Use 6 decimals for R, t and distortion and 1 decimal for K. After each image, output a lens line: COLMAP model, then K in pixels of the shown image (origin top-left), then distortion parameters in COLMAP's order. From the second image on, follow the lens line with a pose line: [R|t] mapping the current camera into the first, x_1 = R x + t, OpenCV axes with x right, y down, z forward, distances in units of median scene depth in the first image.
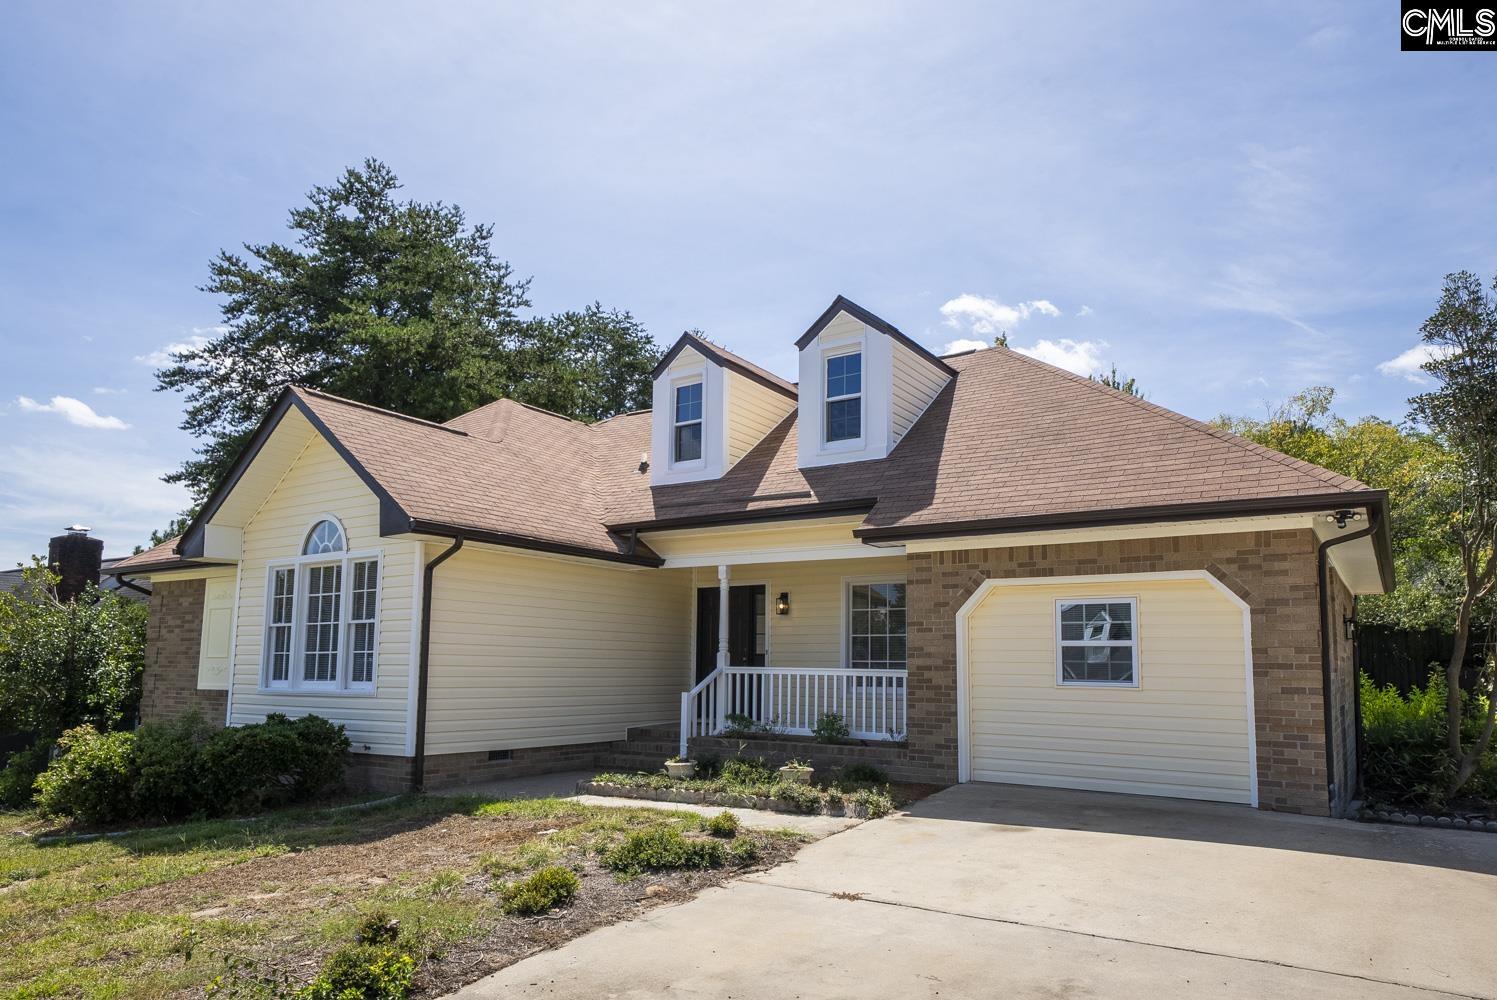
lens RADIAL K [[988.9, 0, 688.1], [0, 988.9, 511.6], [0, 0, 1]] dist [0.033538, 0.000192]
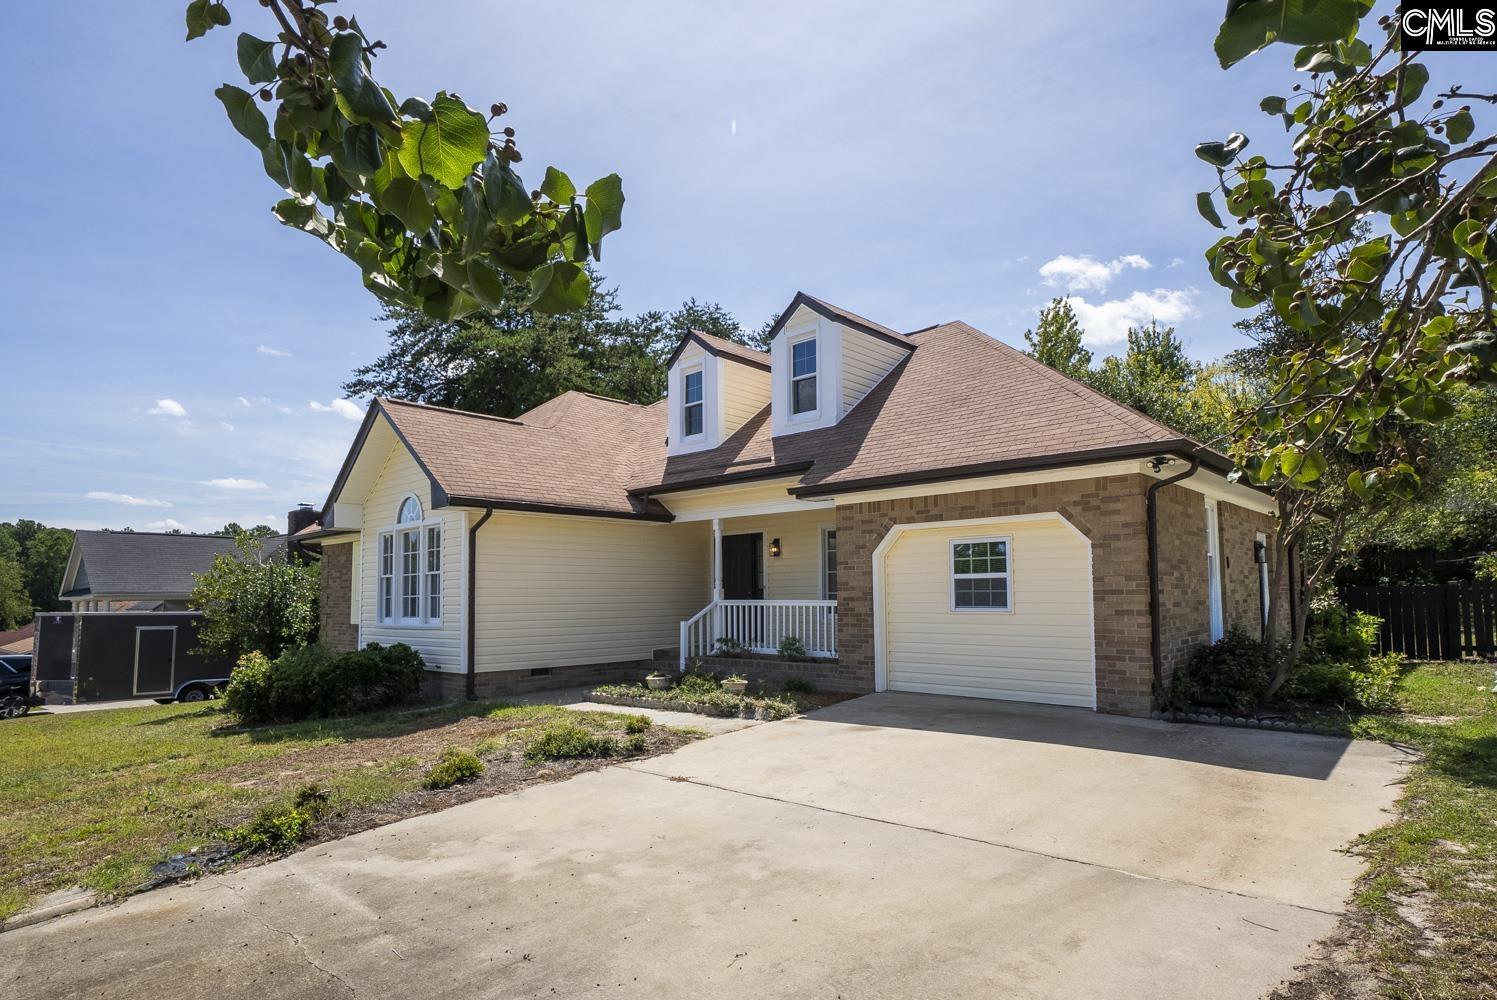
lens RADIAL K [[829.4, 0, 686.5], [0, 829.4, 502.8], [0, 0, 1]] dist [0.019489, 0.000160]
pose [[0.984508, -0.041720, -0.170304, 0.200682], [0.049112, 0.998015, 0.039426, -0.009570], [0.168321, -0.047179, 0.984603, -0.030286]]
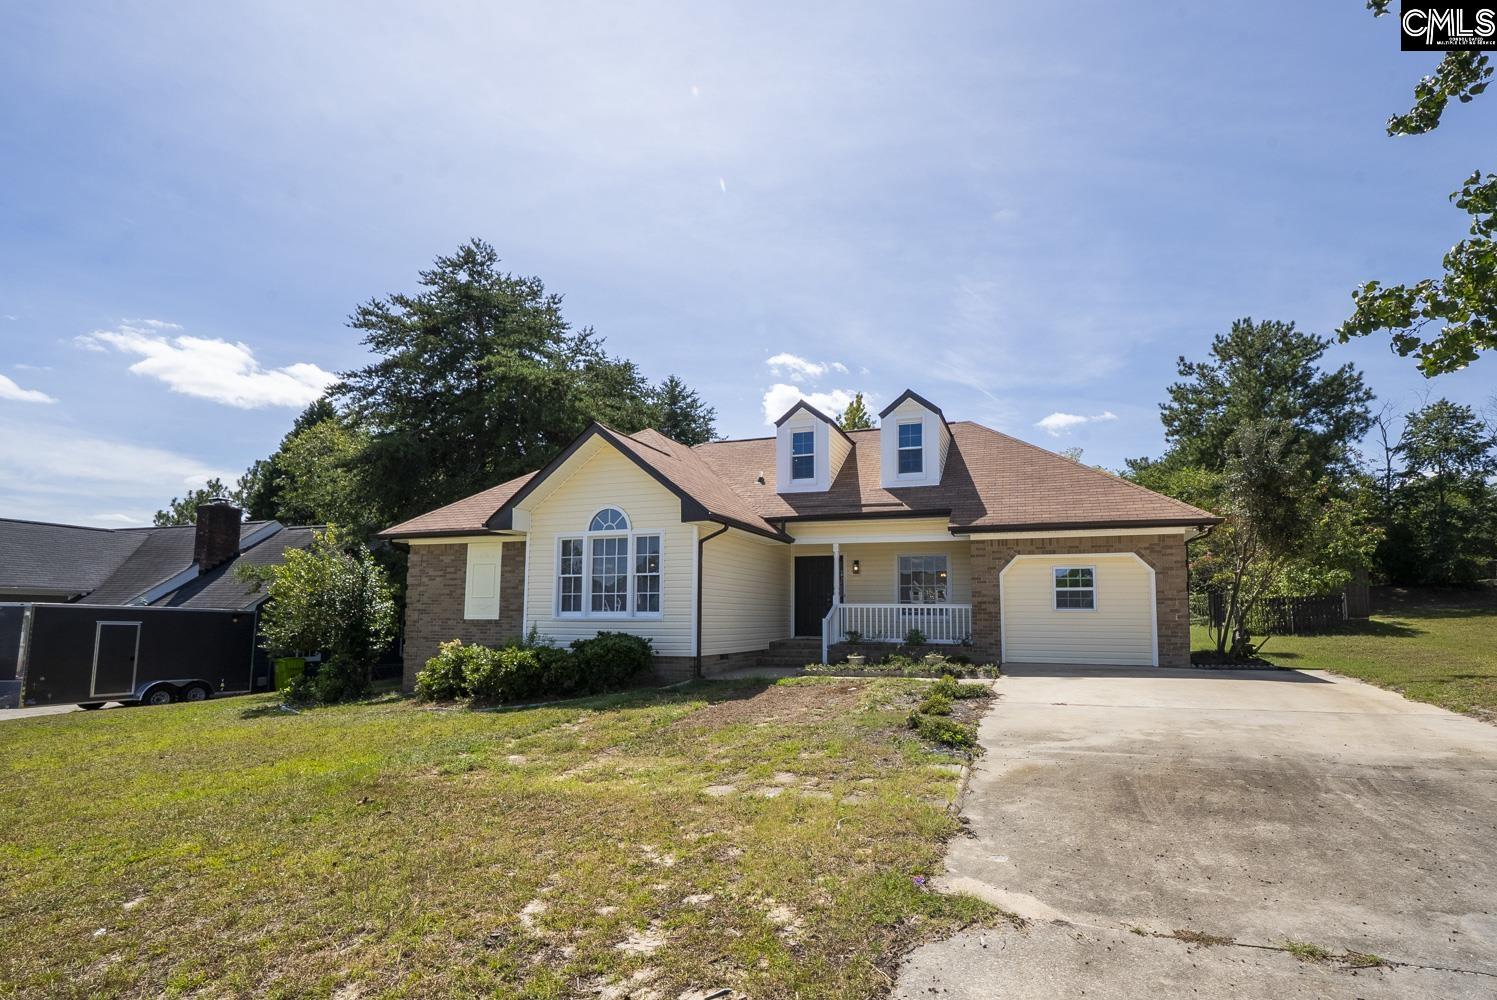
lens RADIAL K [[732.6, 0, 748.5], [0, 732.6, 500.0], [0, 0, 1]] dist [-0.009551, -0.000378]
pose [[0.965185, 0.037229, 0.258904, -0.490908], [-0.037703, 0.999284, -0.003135, -0.010995], [-0.258835, -0.006735, 0.965898, -0.180850]]
